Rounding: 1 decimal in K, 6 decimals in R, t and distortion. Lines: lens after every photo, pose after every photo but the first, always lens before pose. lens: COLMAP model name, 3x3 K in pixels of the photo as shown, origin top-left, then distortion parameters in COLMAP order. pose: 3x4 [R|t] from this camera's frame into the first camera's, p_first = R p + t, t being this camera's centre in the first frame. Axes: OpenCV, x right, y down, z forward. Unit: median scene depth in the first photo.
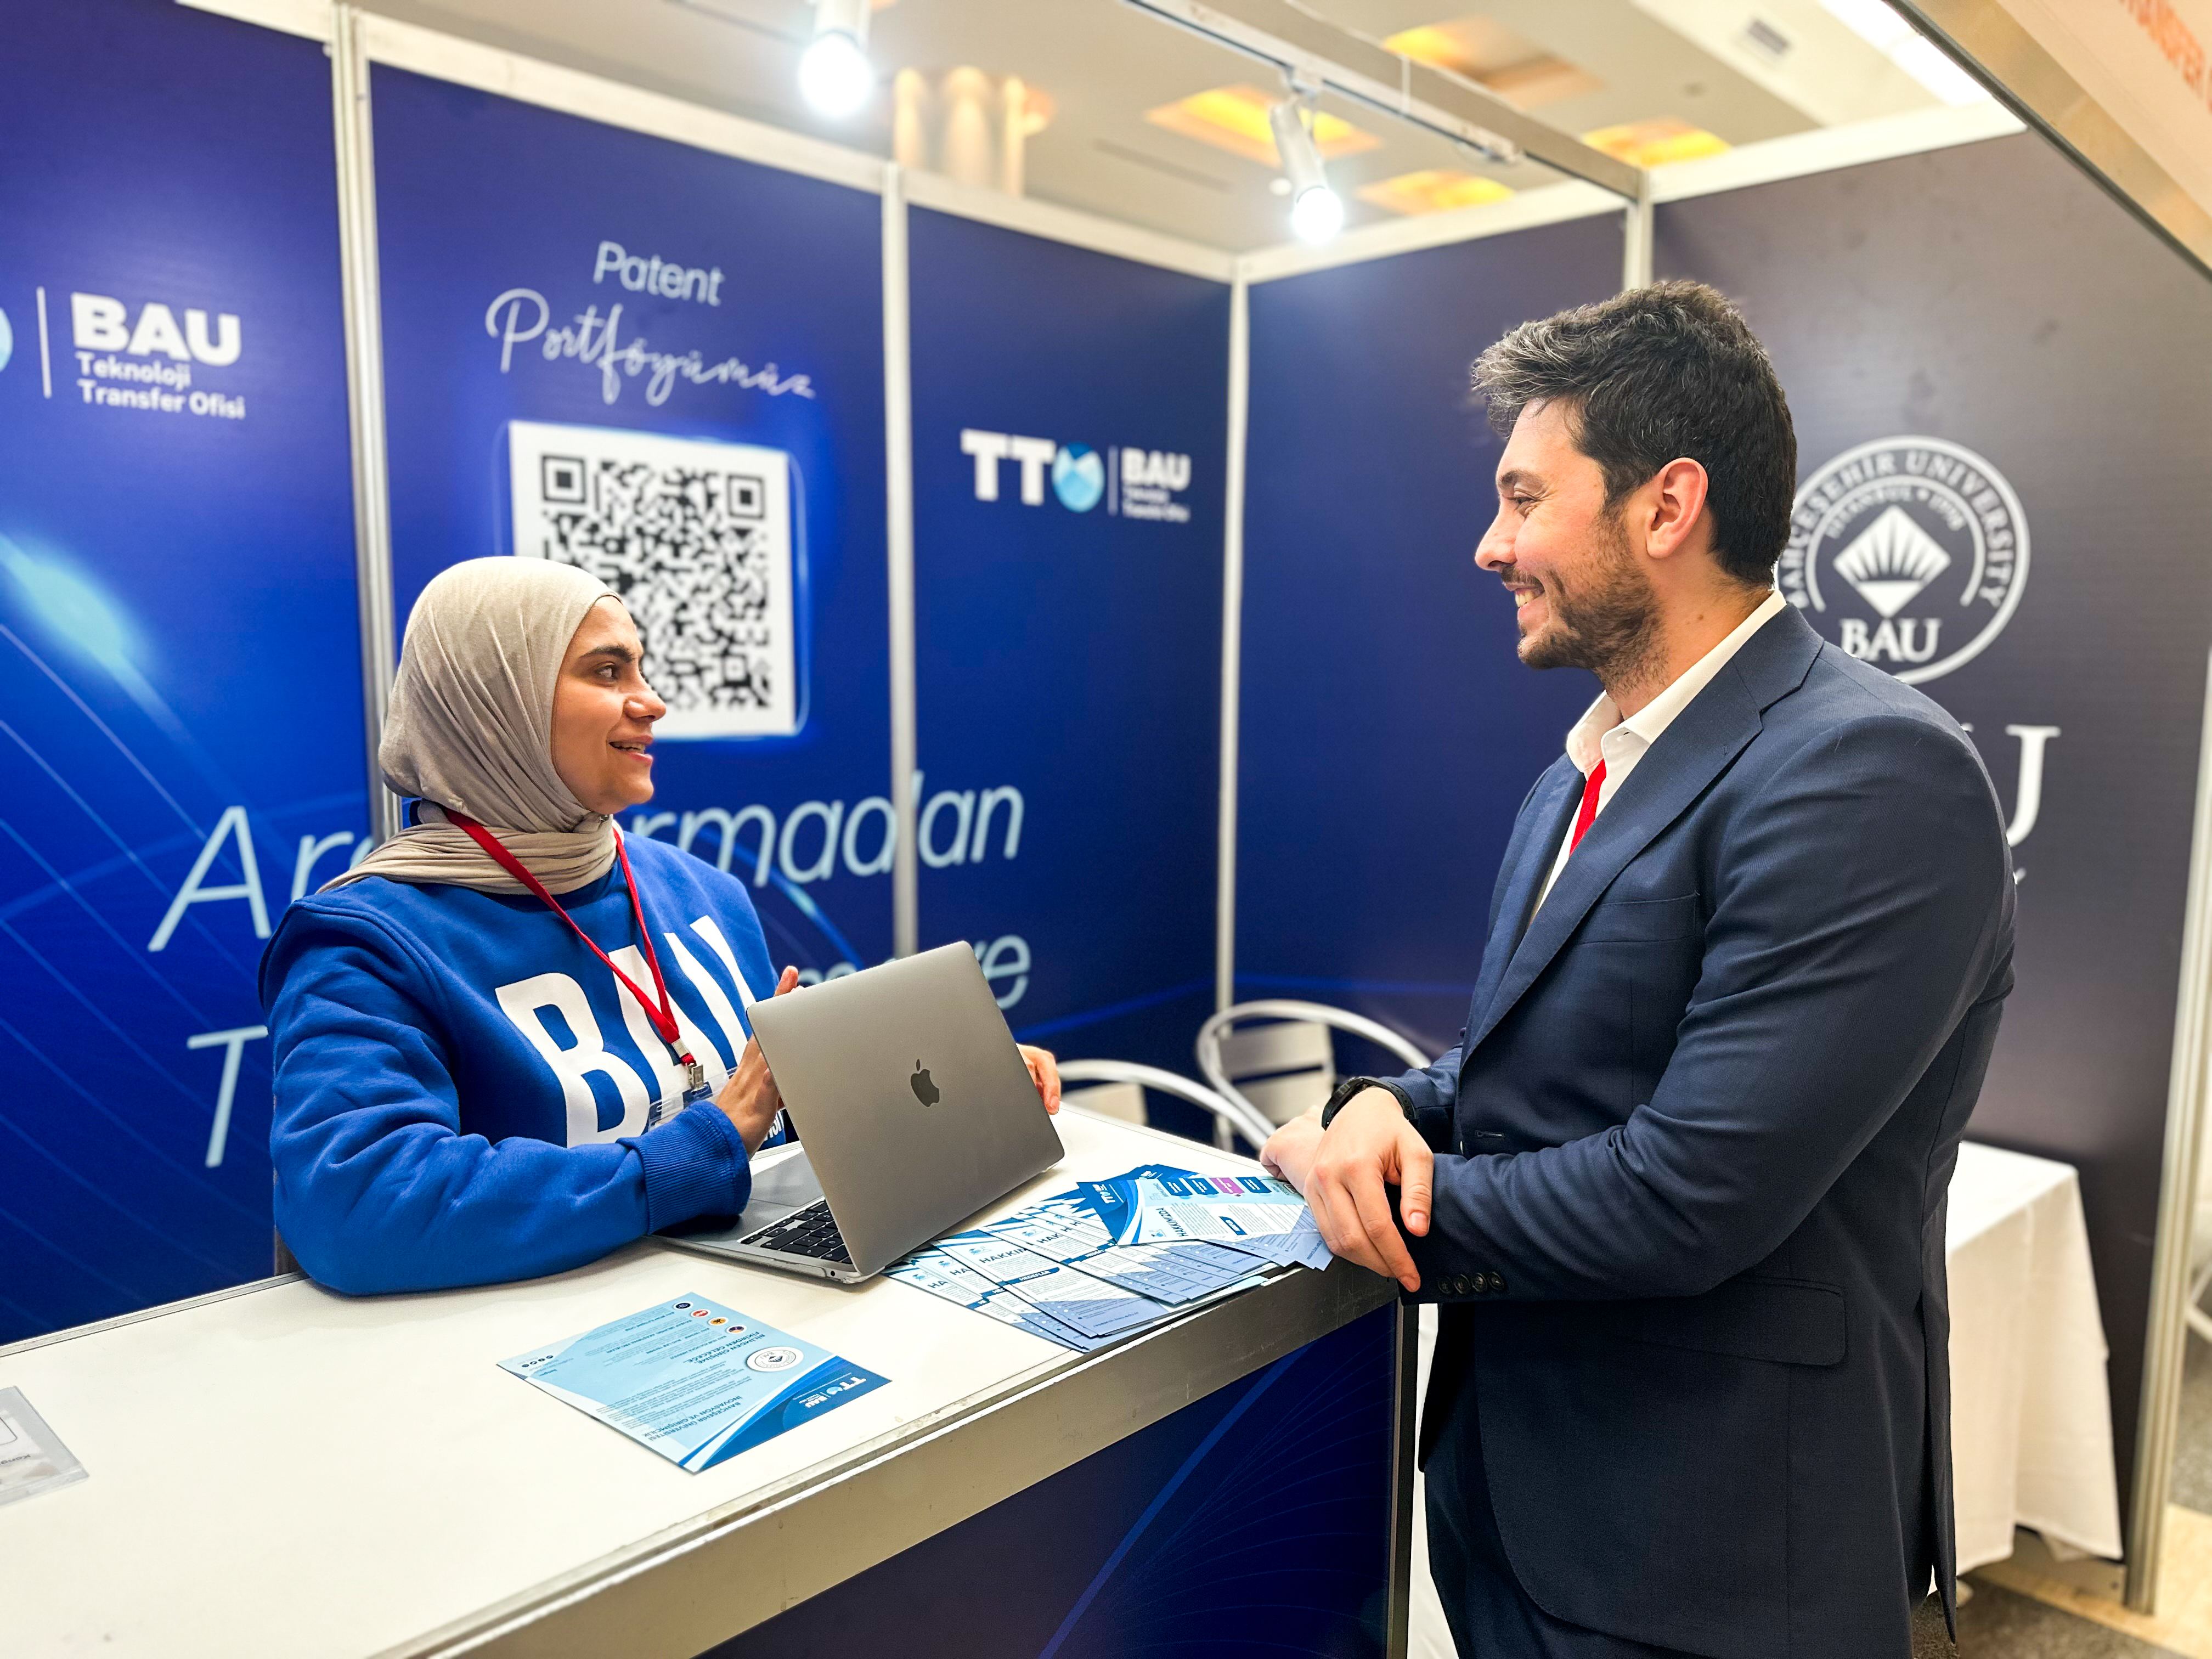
lens RADIAL K [[1591.6, 0, 1149.4], [0, 1591.6, 832.0], [0, 0, 1]] dist [0.166542, -0.207986]
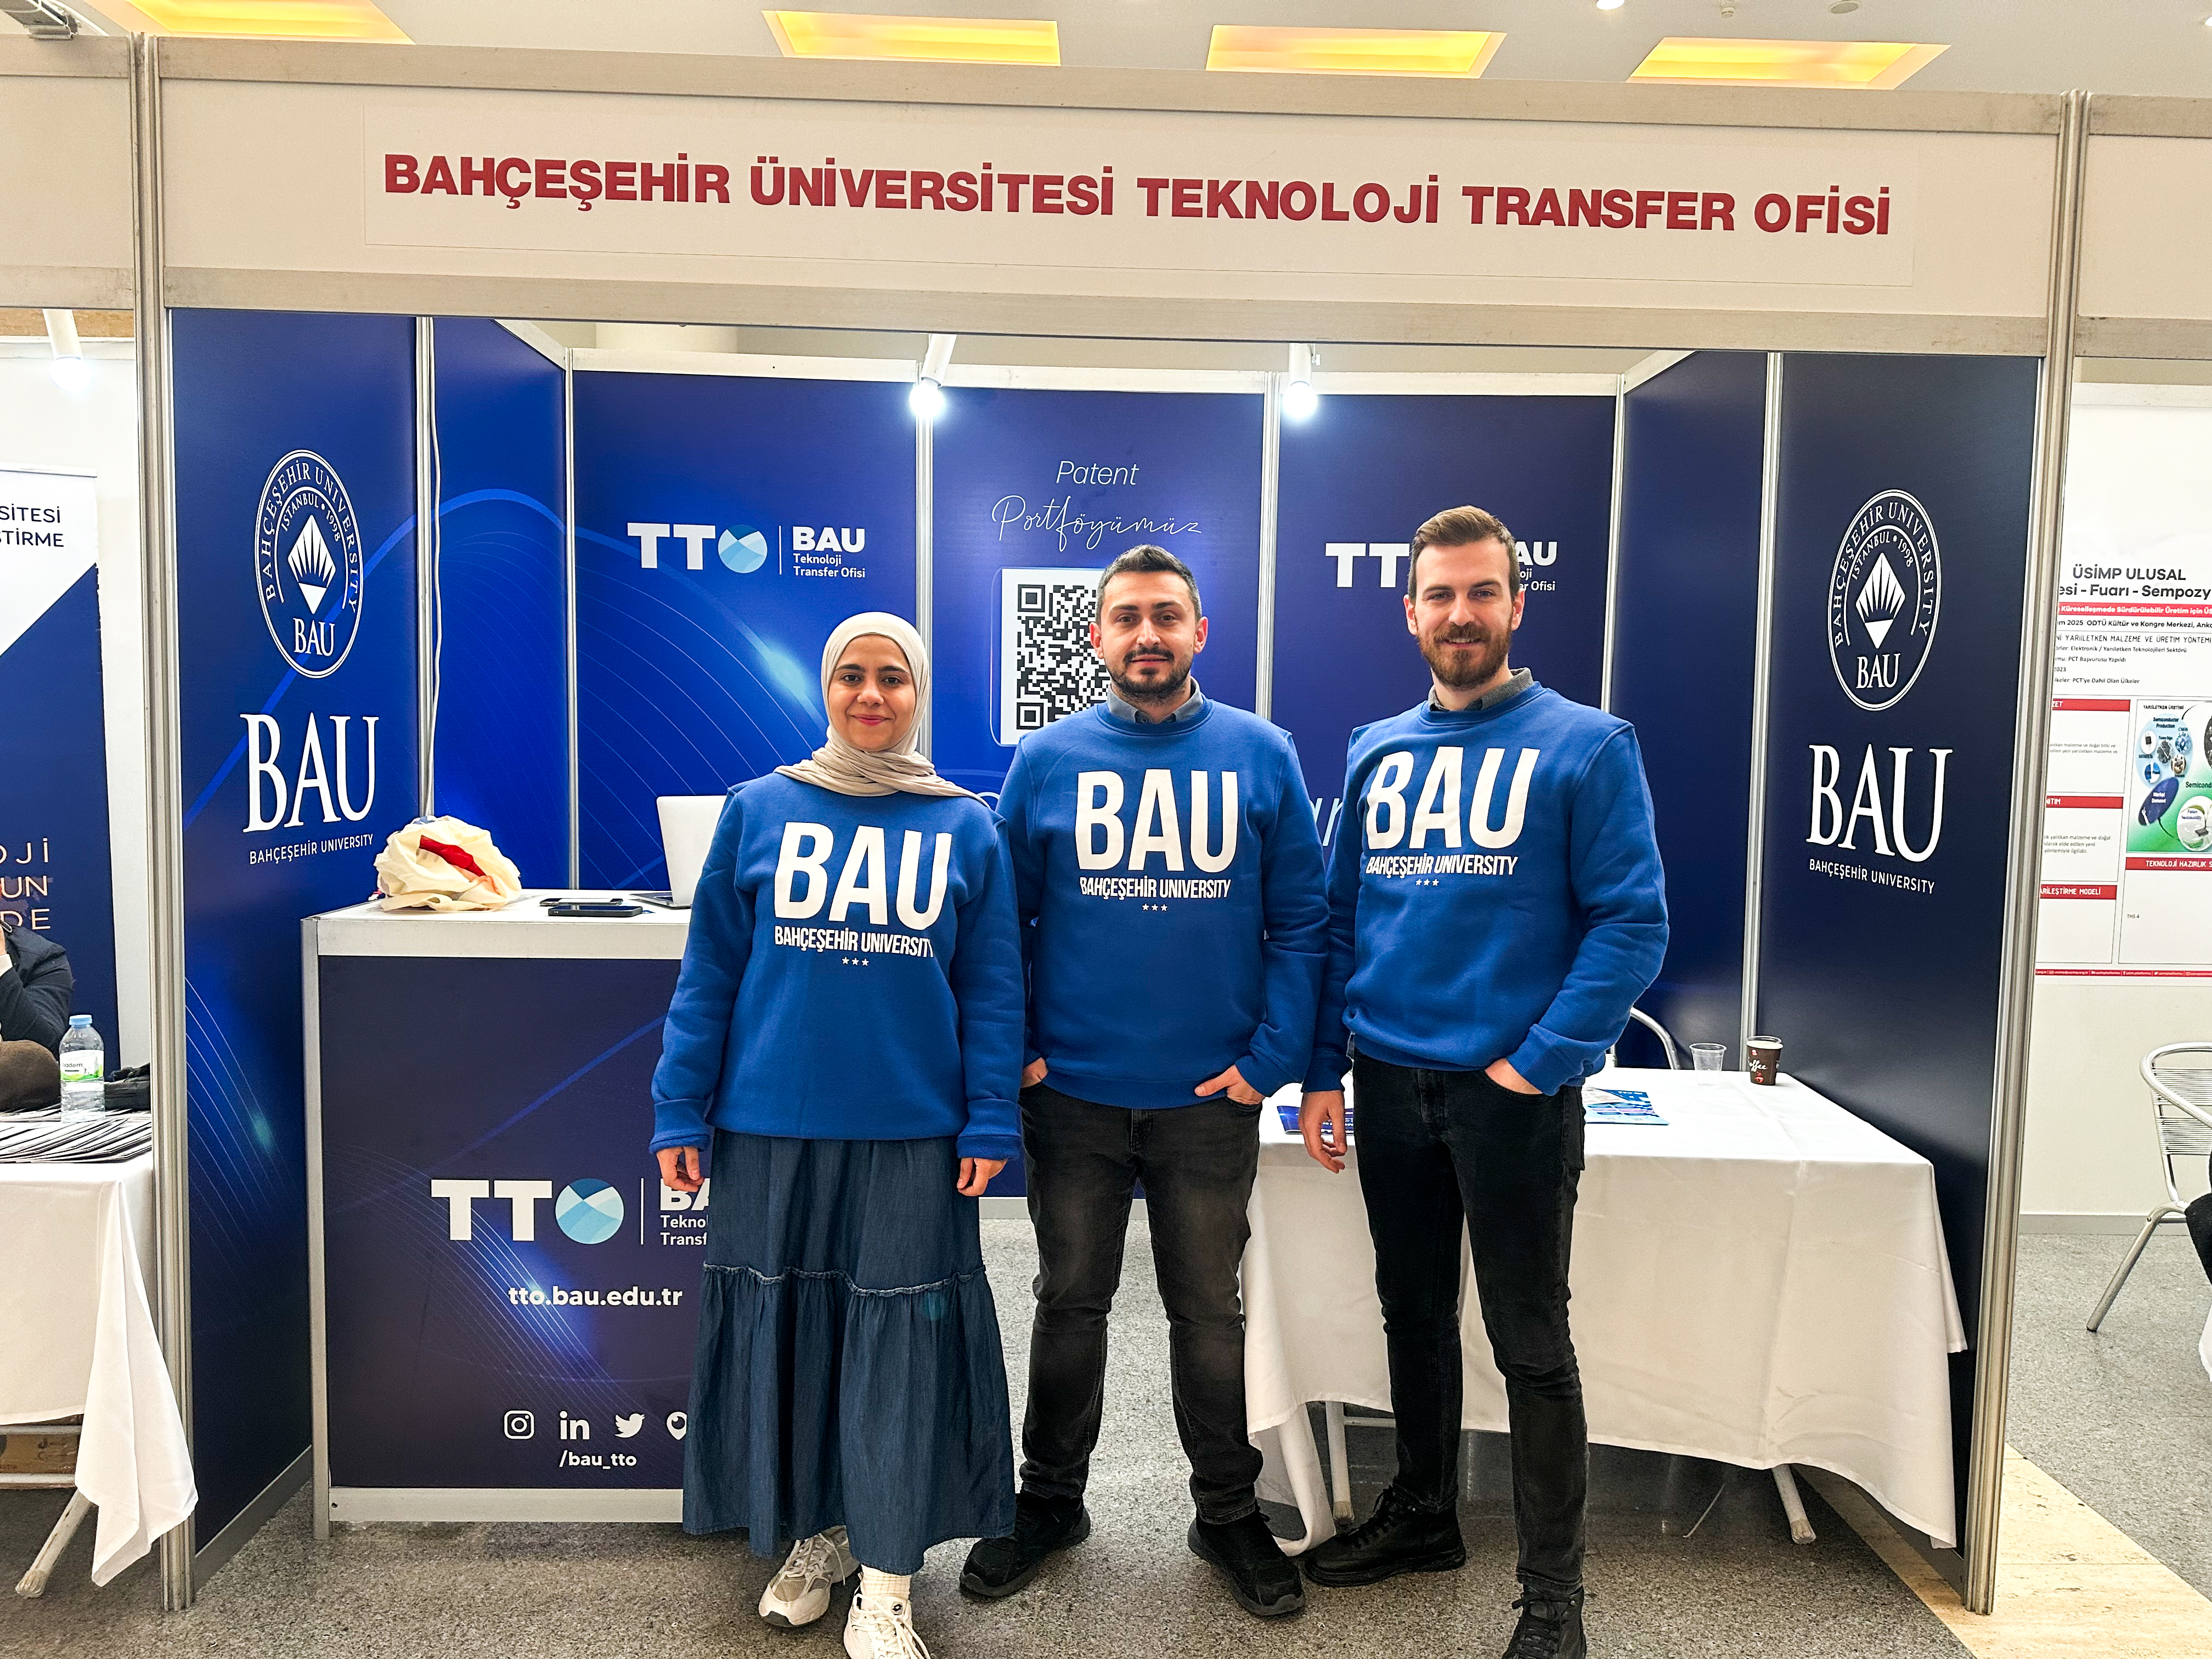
lens RADIAL K [[1591.6, 0, 1149.4], [0, 1591.6, 832.0], [0, 0, 1]] dist [0.166542, -0.207986]
pose [[0.717345, 0.046490, -0.695165, 0.893627], [-0.089309, 0.995676, -0.025572, 0.064383], [0.690970, 0.080428, 0.718395, -0.126066]]
